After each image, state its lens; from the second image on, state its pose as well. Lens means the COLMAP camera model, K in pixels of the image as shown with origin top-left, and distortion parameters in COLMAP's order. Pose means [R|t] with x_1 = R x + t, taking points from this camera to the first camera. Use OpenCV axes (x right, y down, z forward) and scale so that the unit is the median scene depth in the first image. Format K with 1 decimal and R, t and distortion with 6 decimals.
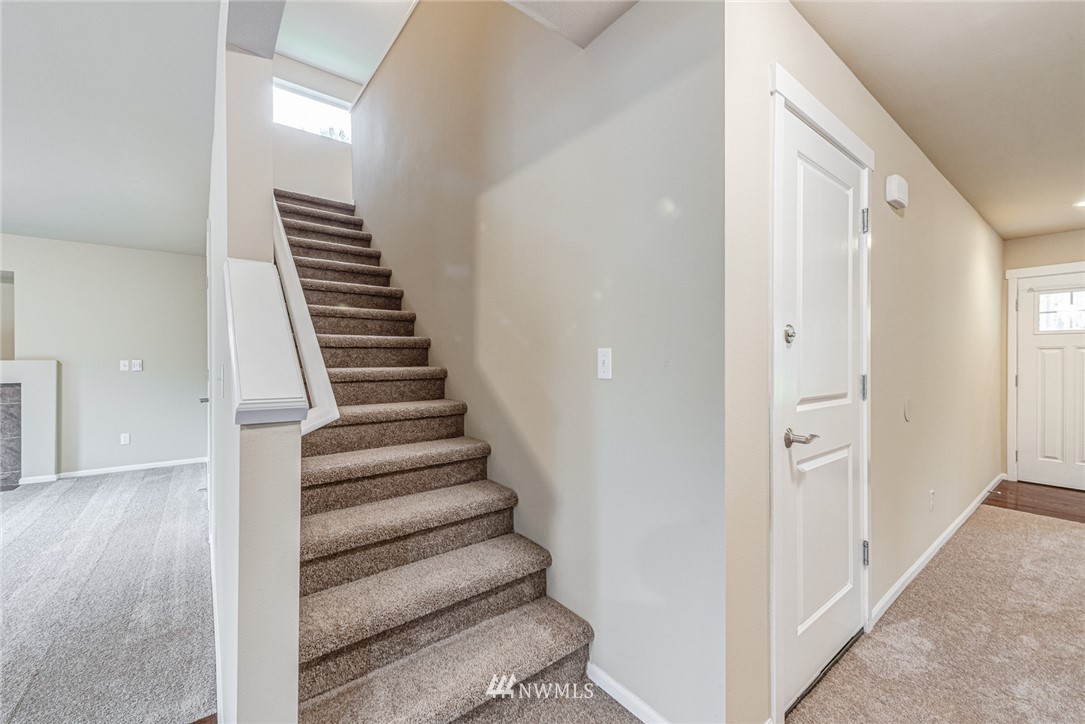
lens RADIAL K [[439.2, 0, 548.3], [0, 439.2, 362.8], [0, 0, 1]] dist [0.002659, 0.000304]
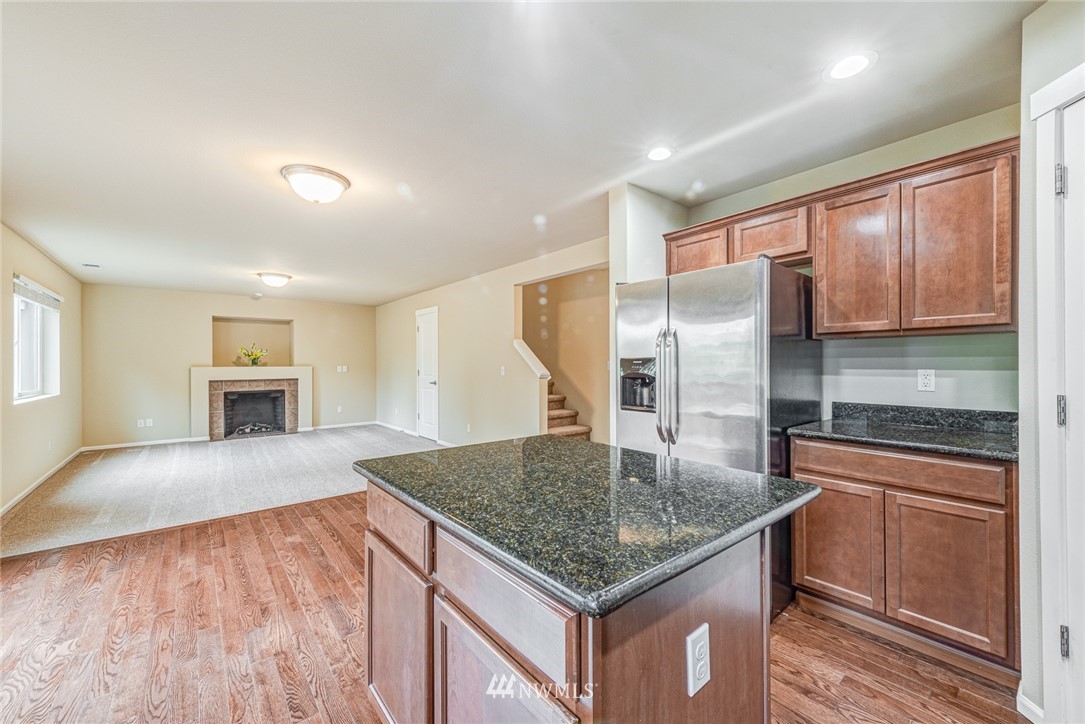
lens RADIAL K [[439.2, 0, 548.3], [0, 439.2, 362.8], [0, 0, 1]] dist [0.002659, 0.000304]
pose [[0.999712, -0.004267, 0.023597, -0.159191], [0.004380, 0.999979, -0.004776, -0.007054], [-0.023576, 0.004878, 0.999710, -0.917827]]
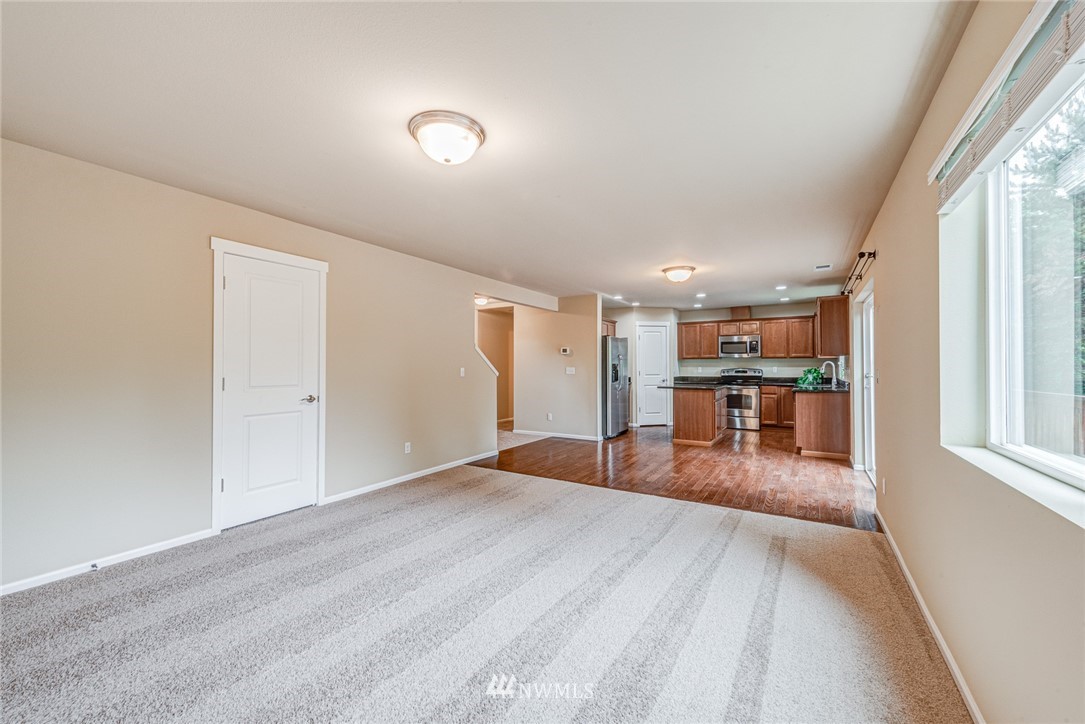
lens RADIAL K [[408.4, 0, 569.2], [0, 408.4, 362.3], [0, 0, 1]] dist [0.001361, 0.000103]
pose [[-0.382674, 0.005954, 0.923864, -1.490588], [0.003643, 0.999981, -0.004935, -0.011039], [-0.923876, 0.001477, -0.382688, 0.529795]]
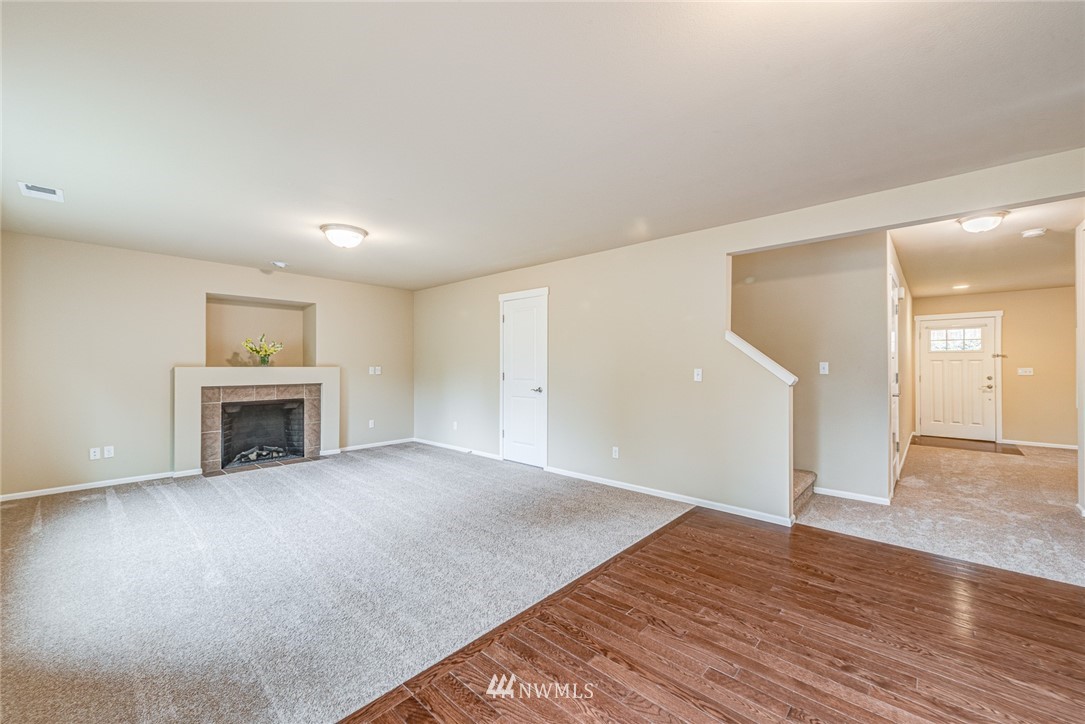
lens RADIAL K [[434.7, 0, 541.8], [0, 434.7, 364.4], [0, 0, 1]] dist [0.002578, 0.000310]
pose [[0.986217, 0.001807, 0.165445, -0.730214], [-0.000719, 0.999978, -0.006633, -0.005227], [-0.165453, 0.006422, 0.986197, -0.477300]]
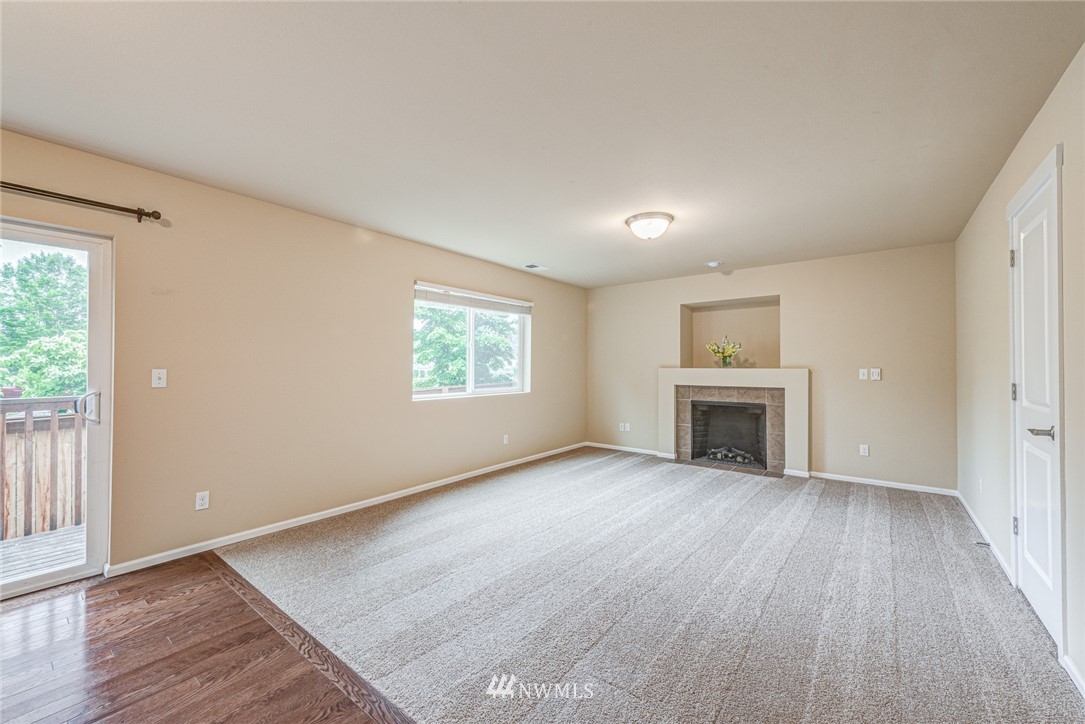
lens RADIAL K [[420.2, 0, 542.5], [0, 420.2, 362.0], [0, 0, 1]] dist [0.001043, 0.000063]
pose [[0.237020, -0.010358, -0.971450, -0.250910], [-0.005416, 0.999914, -0.011983, -0.006642], [0.971490, 0.008101, 0.236943, 0.099797]]
